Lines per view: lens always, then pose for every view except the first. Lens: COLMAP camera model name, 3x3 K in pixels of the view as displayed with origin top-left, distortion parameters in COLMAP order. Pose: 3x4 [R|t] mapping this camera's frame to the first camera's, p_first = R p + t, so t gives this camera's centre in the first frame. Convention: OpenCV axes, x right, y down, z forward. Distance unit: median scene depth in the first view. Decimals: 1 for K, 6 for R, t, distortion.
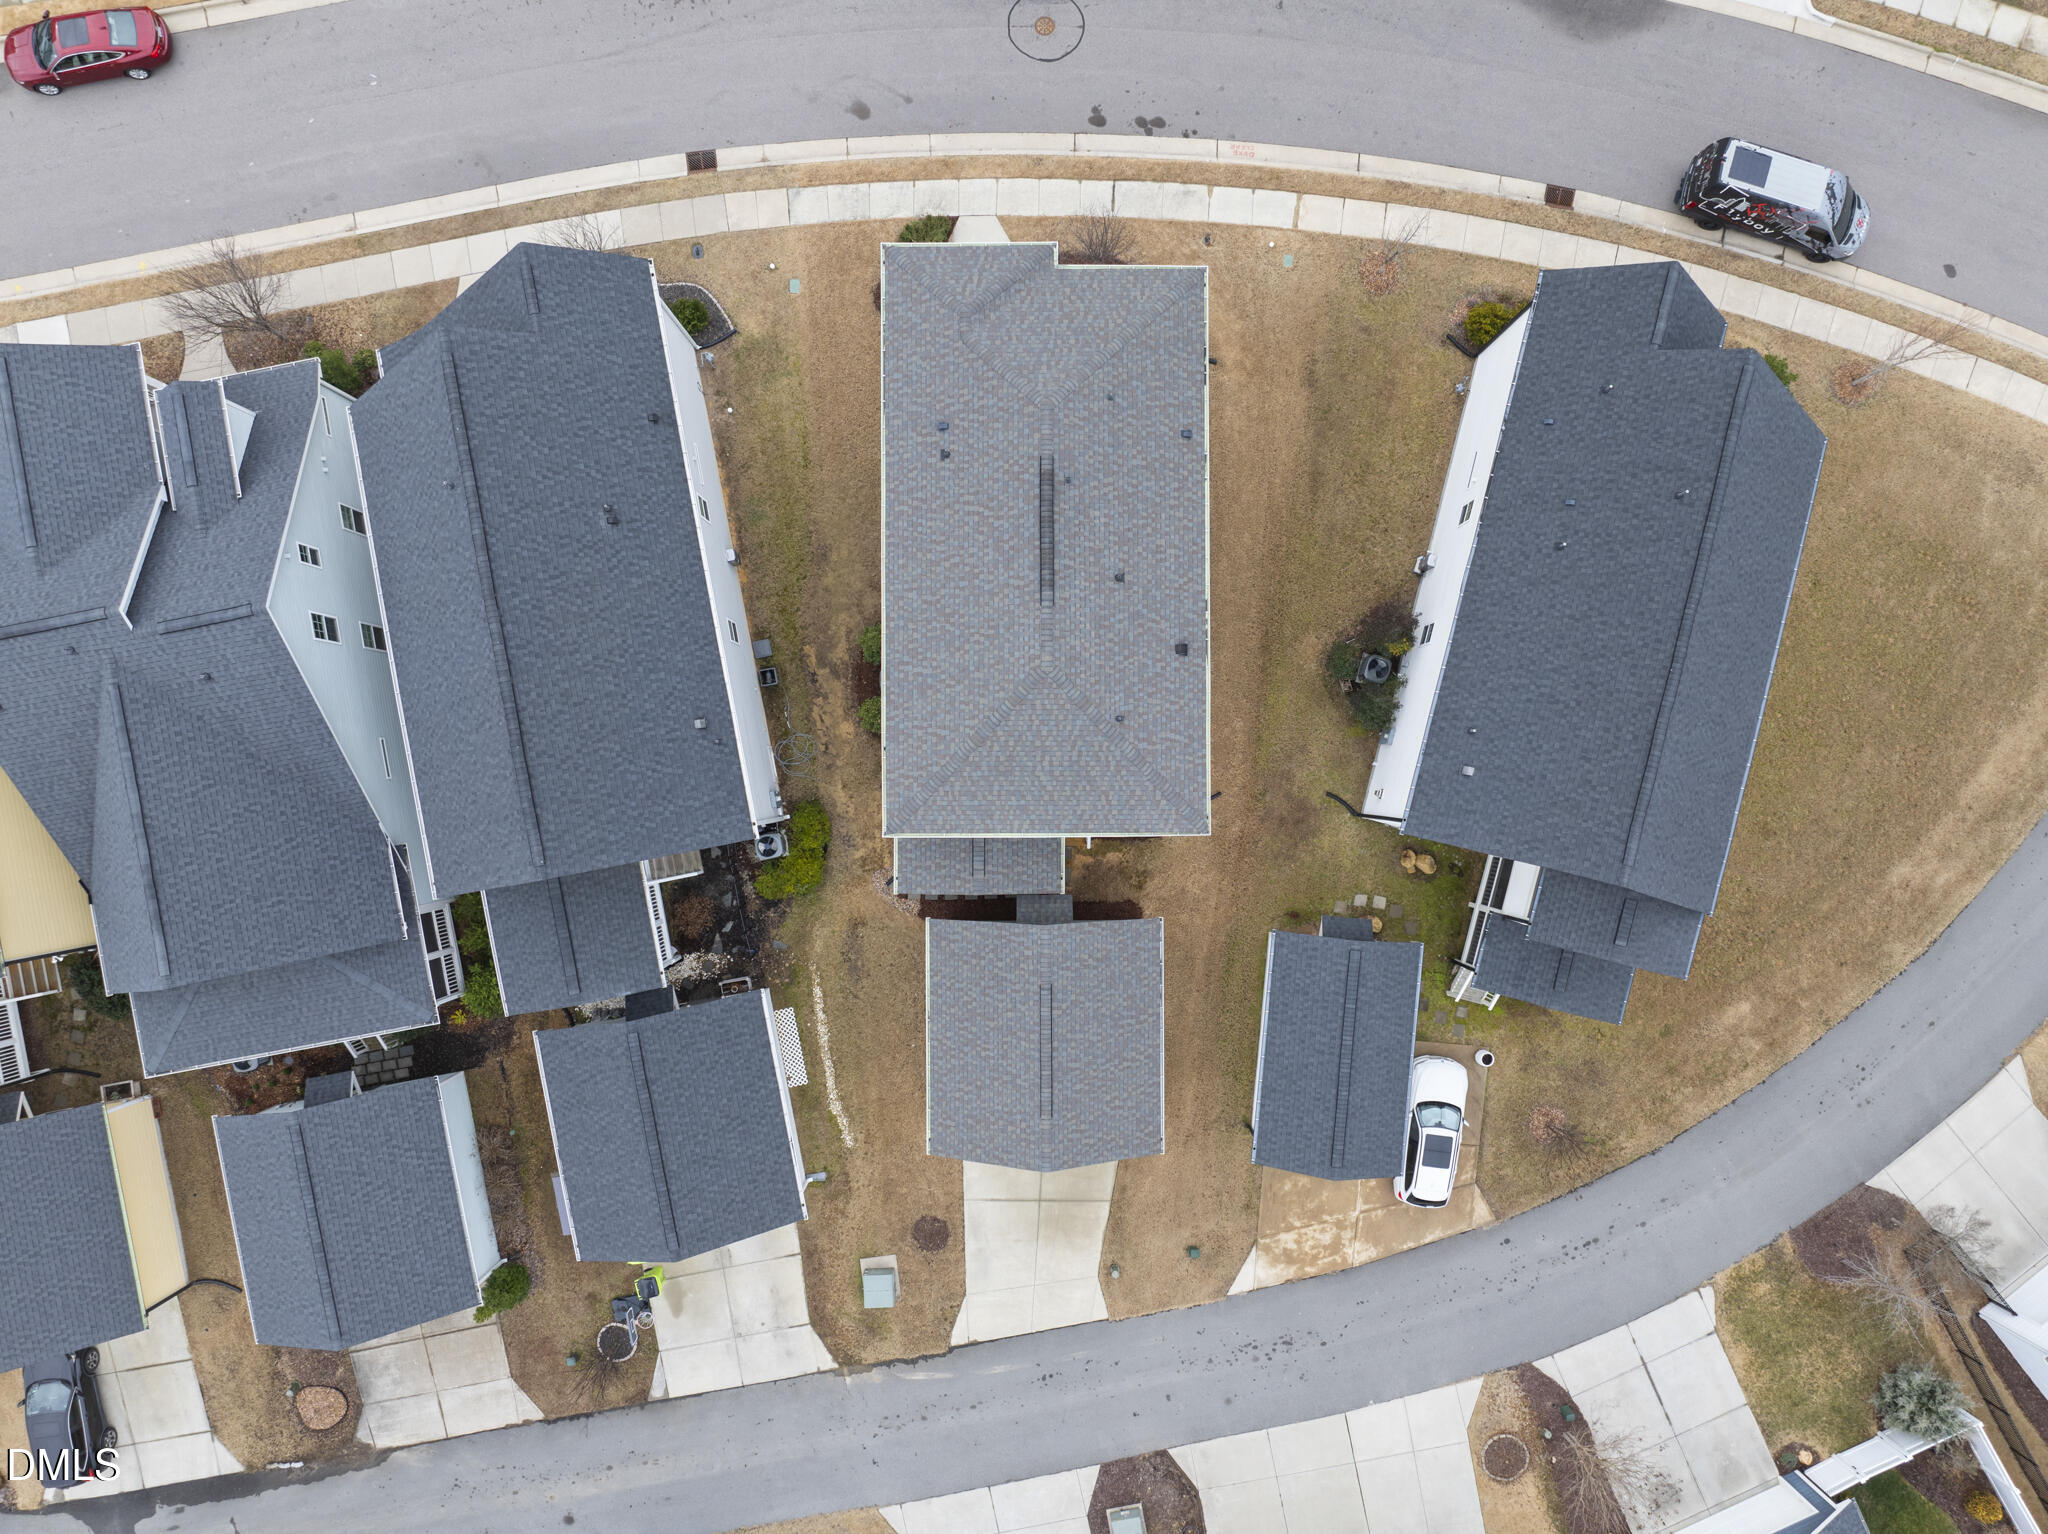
lens RADIAL K [[1441.7, 0, 1024.0], [0, 1441.7, 767.0], [0, 0, 1]] dist [-0.040930, 0.001655]
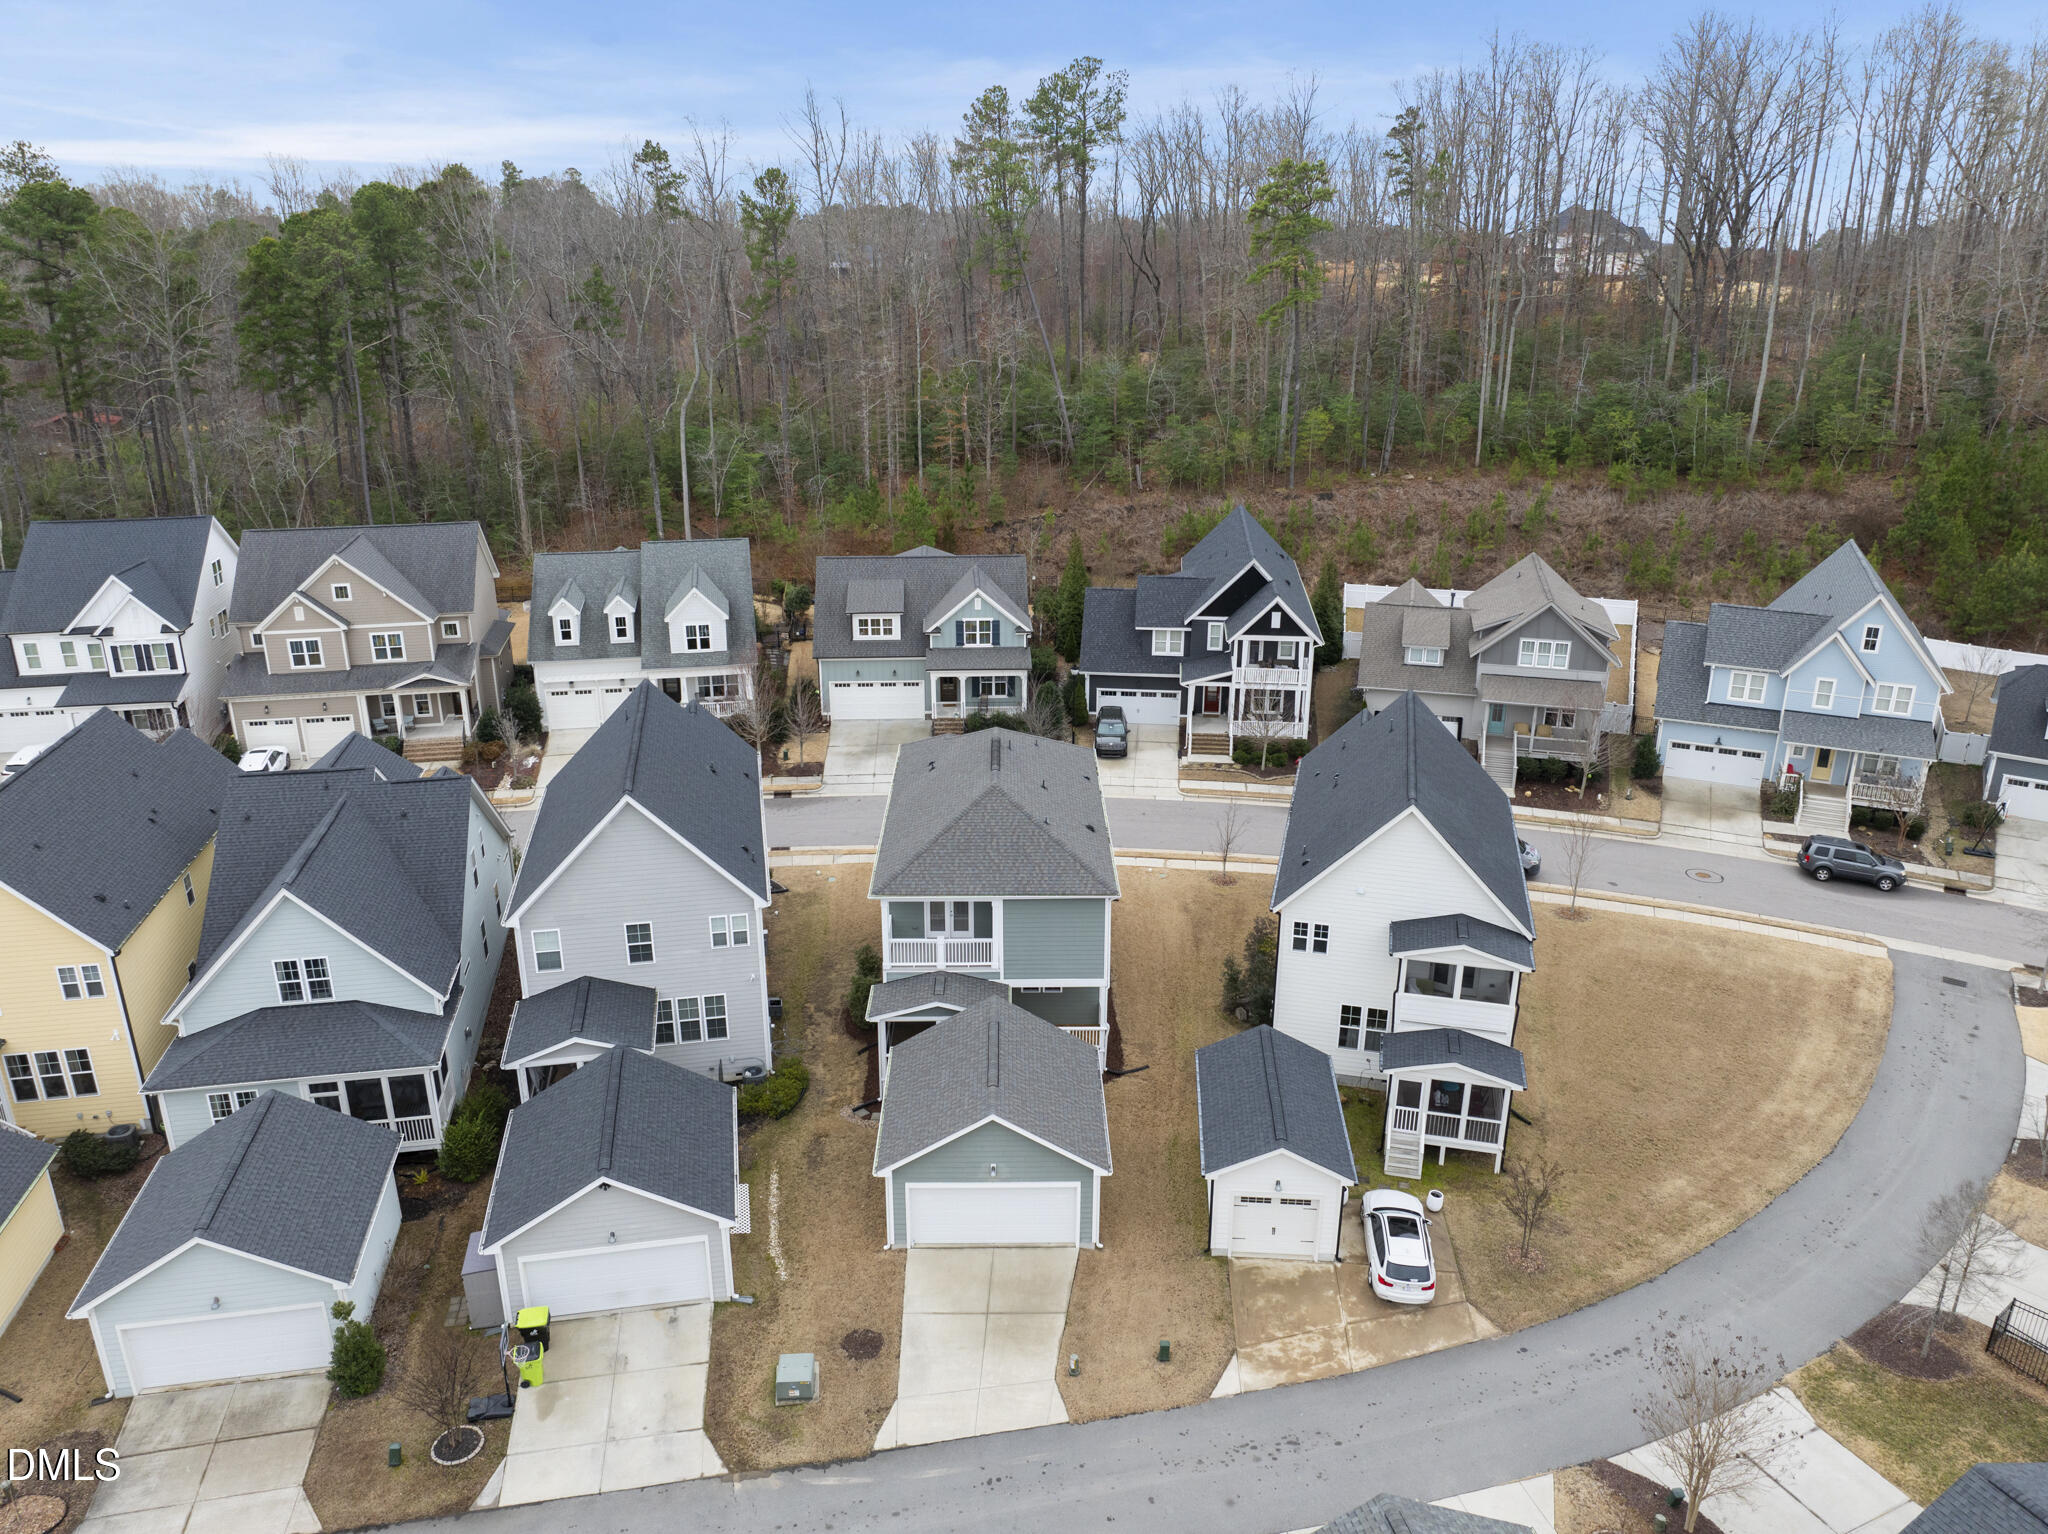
lens RADIAL K [[1441.7, 0, 1024.0], [0, 1441.7, 767.0], [0, 0, 1]] dist [-0.040930, 0.001655]
pose [[0.999958, -0.002421, 0.008821, 0.026768], [0.009107, 0.353861, -0.935254, 1.016343], [-0.000857, 0.935295, 0.353869, 0.361383]]
